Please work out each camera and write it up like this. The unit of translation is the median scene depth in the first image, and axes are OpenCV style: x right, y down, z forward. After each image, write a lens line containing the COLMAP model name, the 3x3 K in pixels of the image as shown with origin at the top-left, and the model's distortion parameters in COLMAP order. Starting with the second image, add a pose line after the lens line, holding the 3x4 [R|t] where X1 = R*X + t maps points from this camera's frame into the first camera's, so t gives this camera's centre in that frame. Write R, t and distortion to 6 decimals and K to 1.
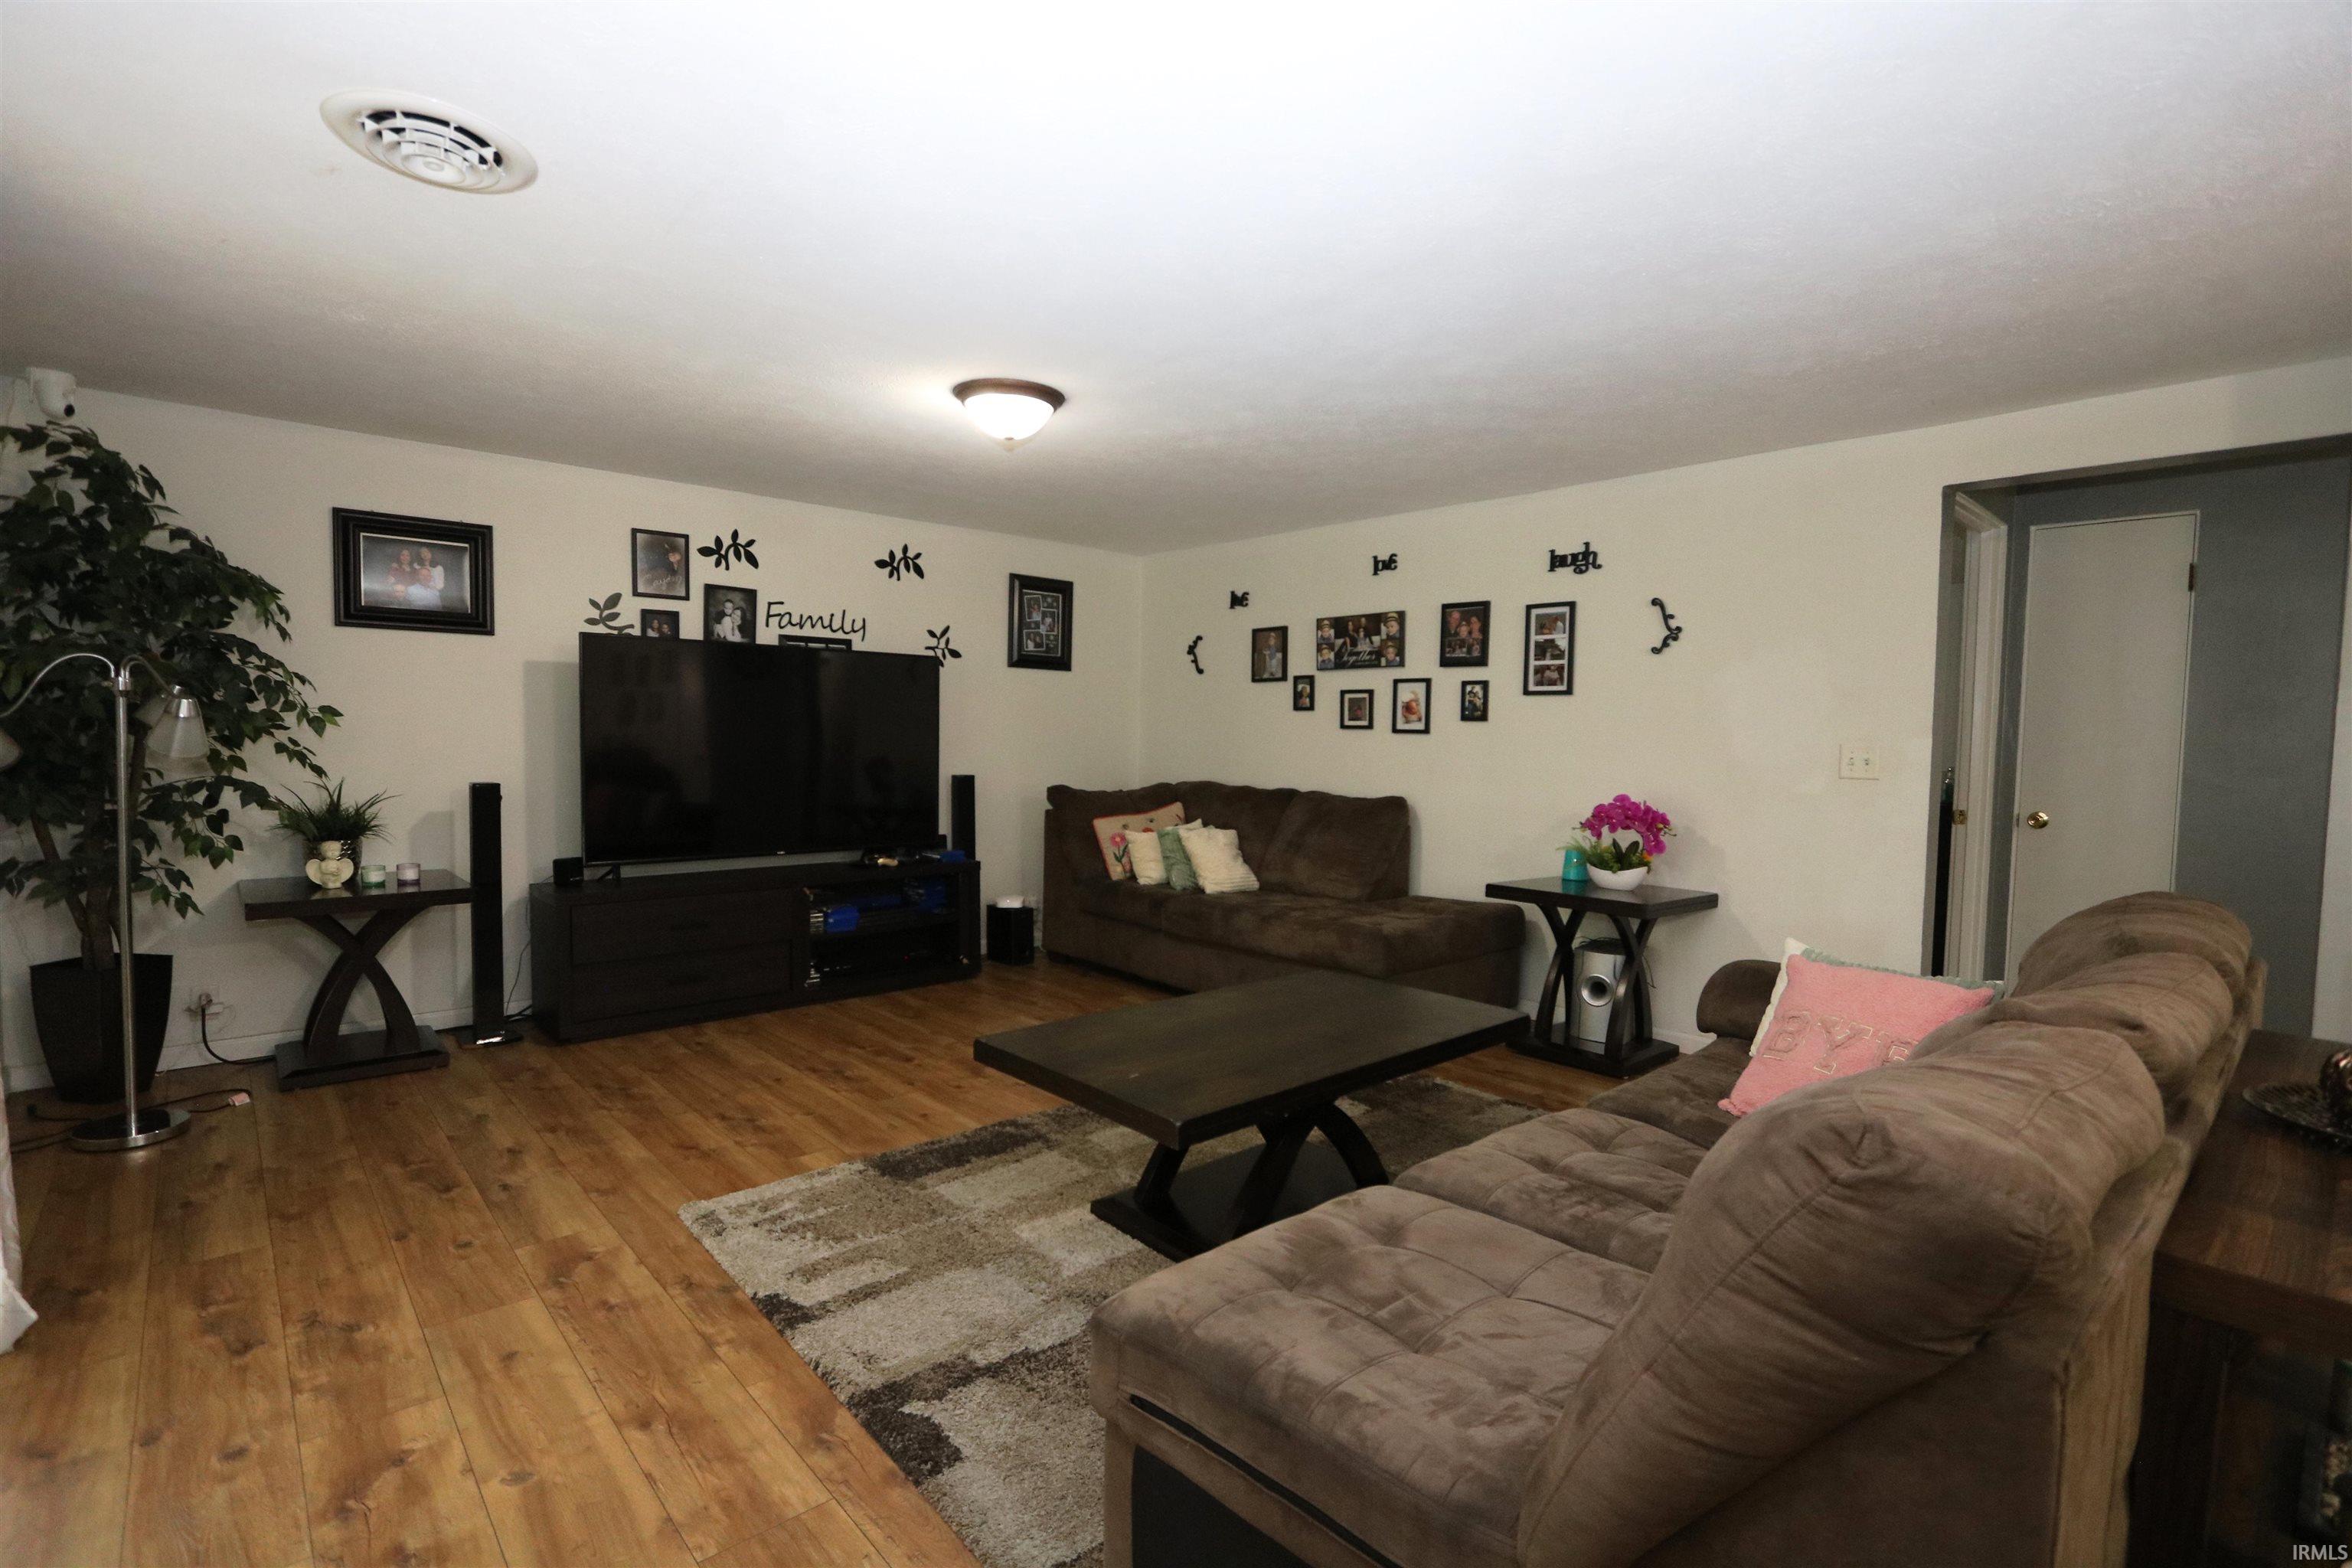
lens RADIAL K [[1084.7, 0, 1164.3], [0, 1084.7, 788.5], [0, 0, 1]] dist [-0.017293, 0.000718]
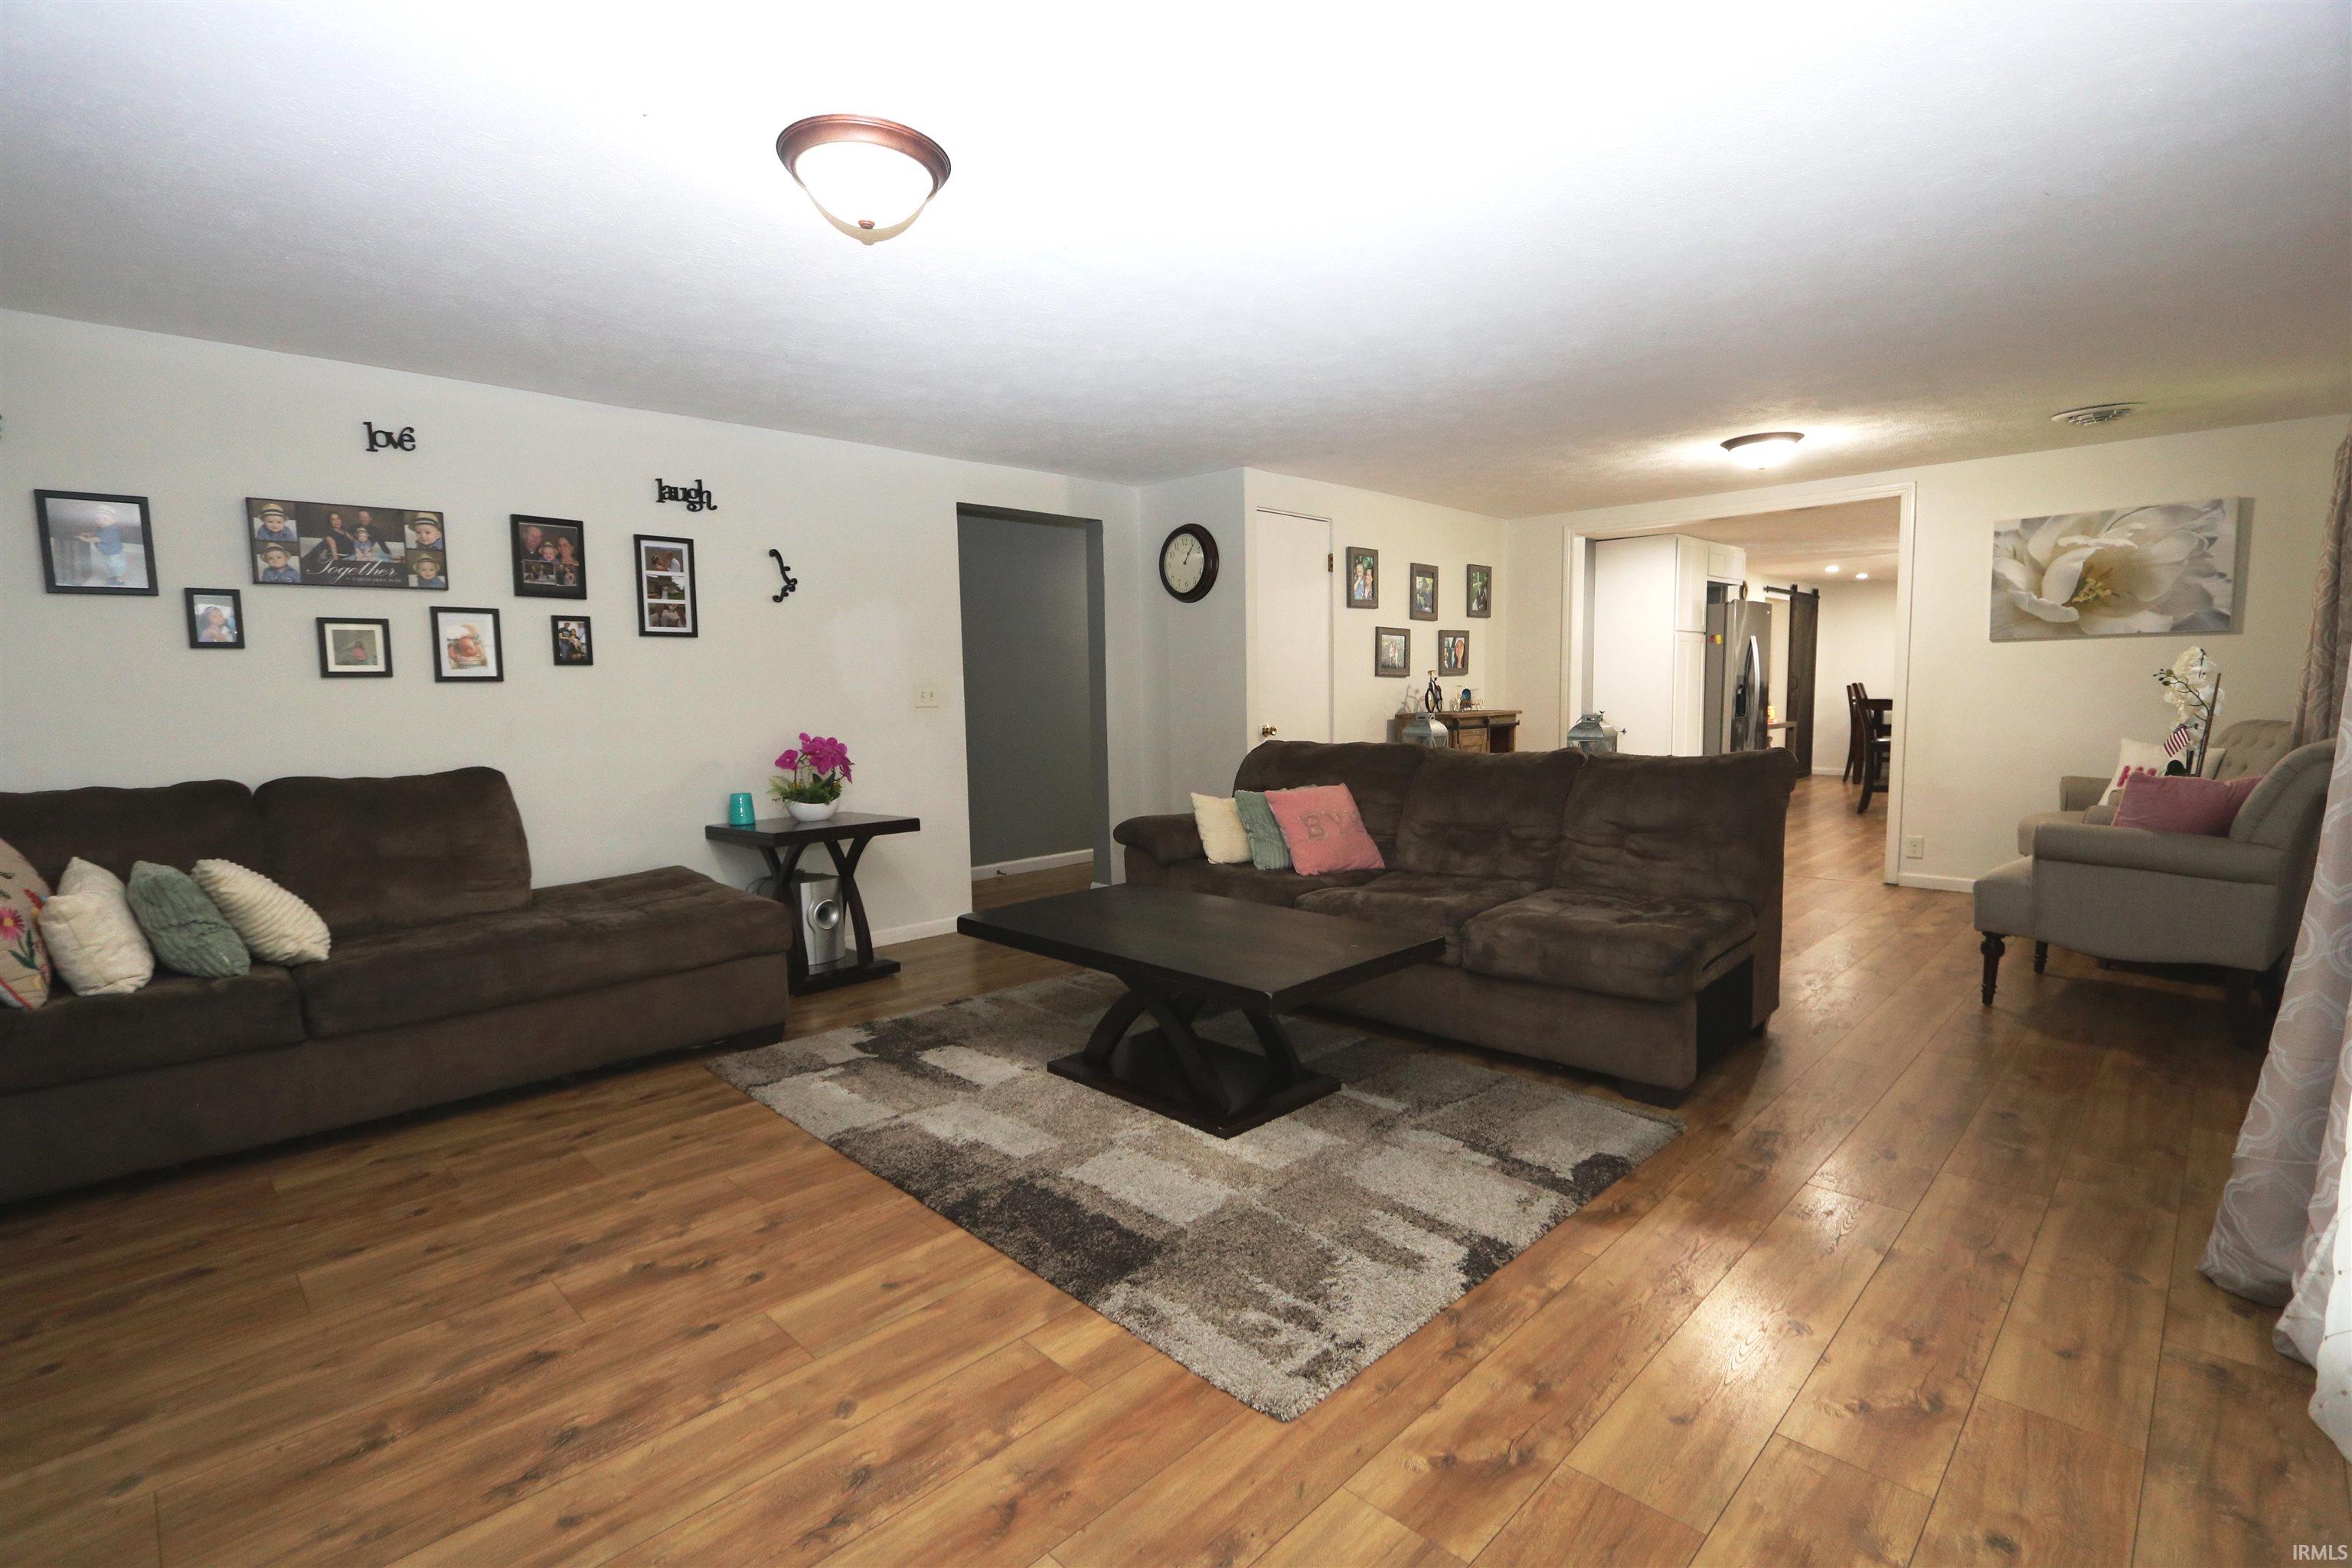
lens RADIAL K [[1084.7, 0, 1181.8], [0, 1084.7, 788.9], [0, 0, 1]] dist [-0.017293, 0.000718]
pose [[-0.063992, -0.106280, 0.992275, -0.597277], [0.067791, 0.991553, 0.110575, -0.029358], [-0.995645, 0.074343, -0.056247, 0.615258]]
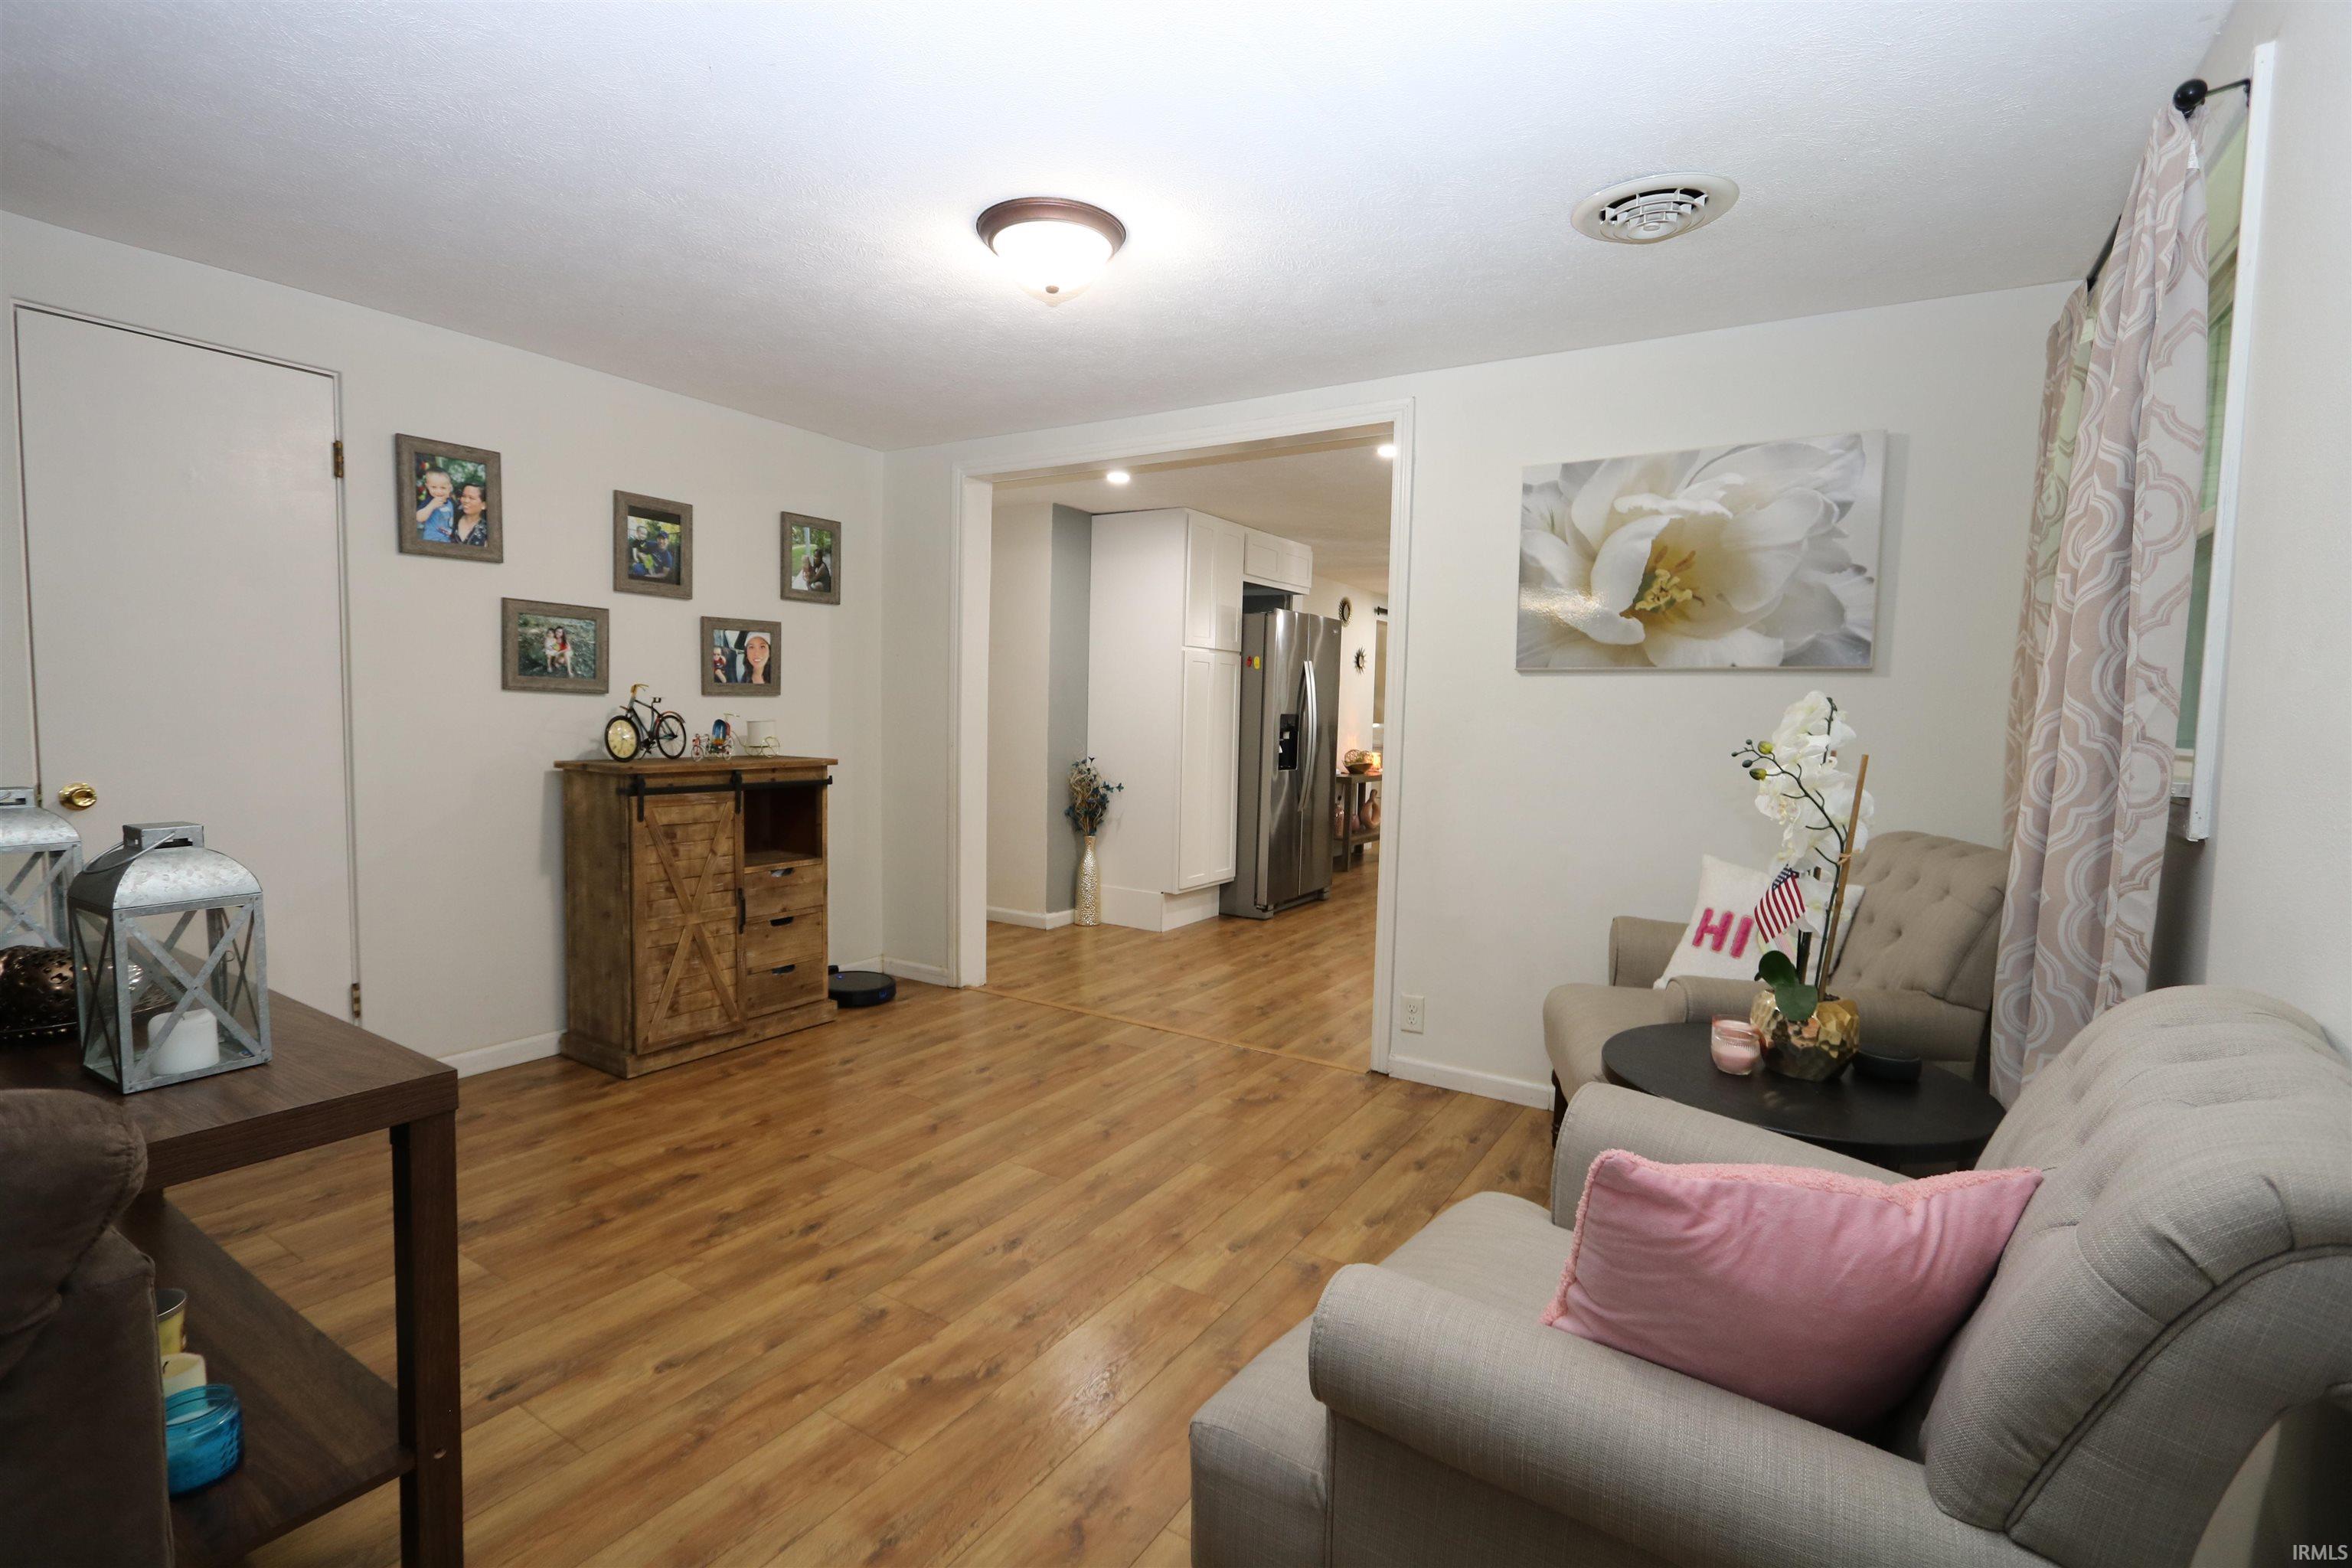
lens RADIAL K [[1084.7, 0, 1184.9], [0, 1084.7, 787.1], [0, 0, 1]] dist [-0.017293, 0.000718]
pose [[-0.285420, -0.091226, 0.954051, -0.582909], [0.021142, 0.994618, 0.101430, -0.028591], [-0.958169, 0.049120, -0.281955, 0.599889]]
